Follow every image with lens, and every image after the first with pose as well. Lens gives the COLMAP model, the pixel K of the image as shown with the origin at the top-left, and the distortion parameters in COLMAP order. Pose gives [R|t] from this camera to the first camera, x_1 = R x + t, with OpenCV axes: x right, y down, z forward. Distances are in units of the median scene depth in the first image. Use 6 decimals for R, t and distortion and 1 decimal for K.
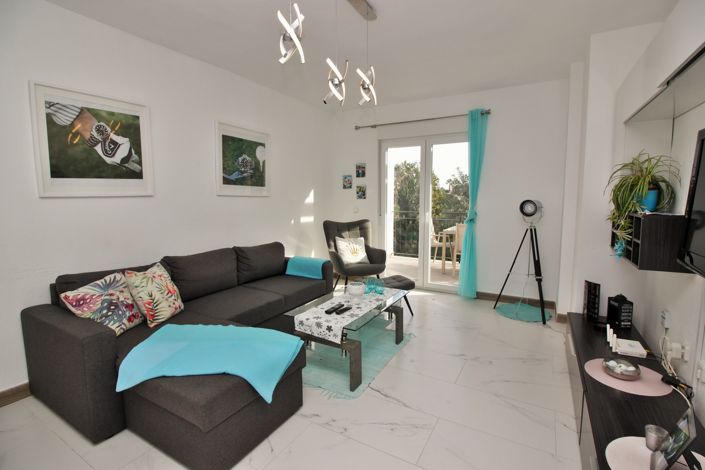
lens RADIAL K [[325.2, 0, 354.7], [0, 325.2, 228.0], [0, 0, 1]] dist [-0.004333, -0.000718]
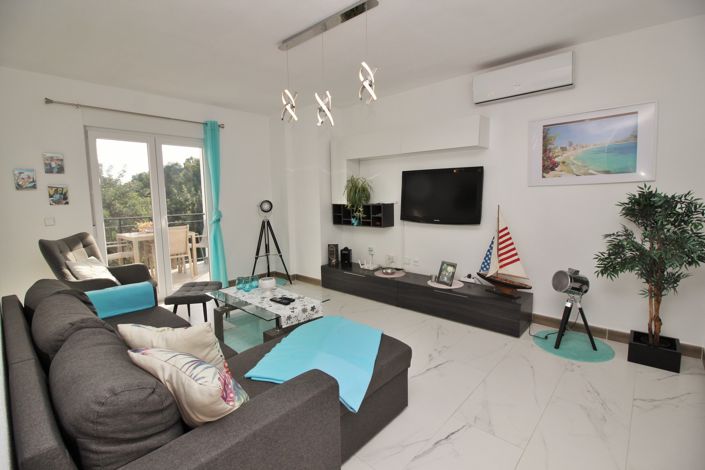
lens RADIAL K [[320.5, 0, 352.2], [0, 320.5, 229.5], [0, 0, 1]] dist [-0.013813, -0.000497]
pose [[0.228244, -0.105349, 0.967888, -0.572756], [0.109089, 0.990636, 0.082100, -0.028894], [-0.967473, 0.086847, 0.237599, 0.277674]]
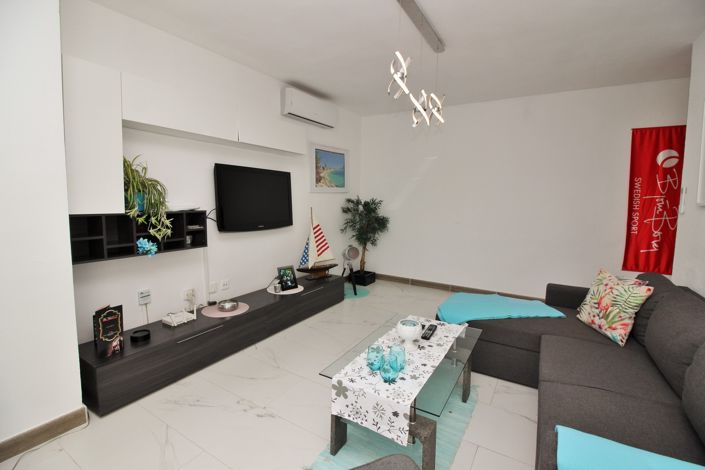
lens RADIAL K [[325.2, 0, 354.7], [0, 325.2, 228.0], [0, 0, 1]] dist [-0.004333, -0.000718]
pose [[-0.999424, -0.014561, 0.030655, 0.055798], [-0.008580, 0.982344, 0.186889, -0.099091], [-0.032835, 0.186518, -0.981903, 1.002110]]
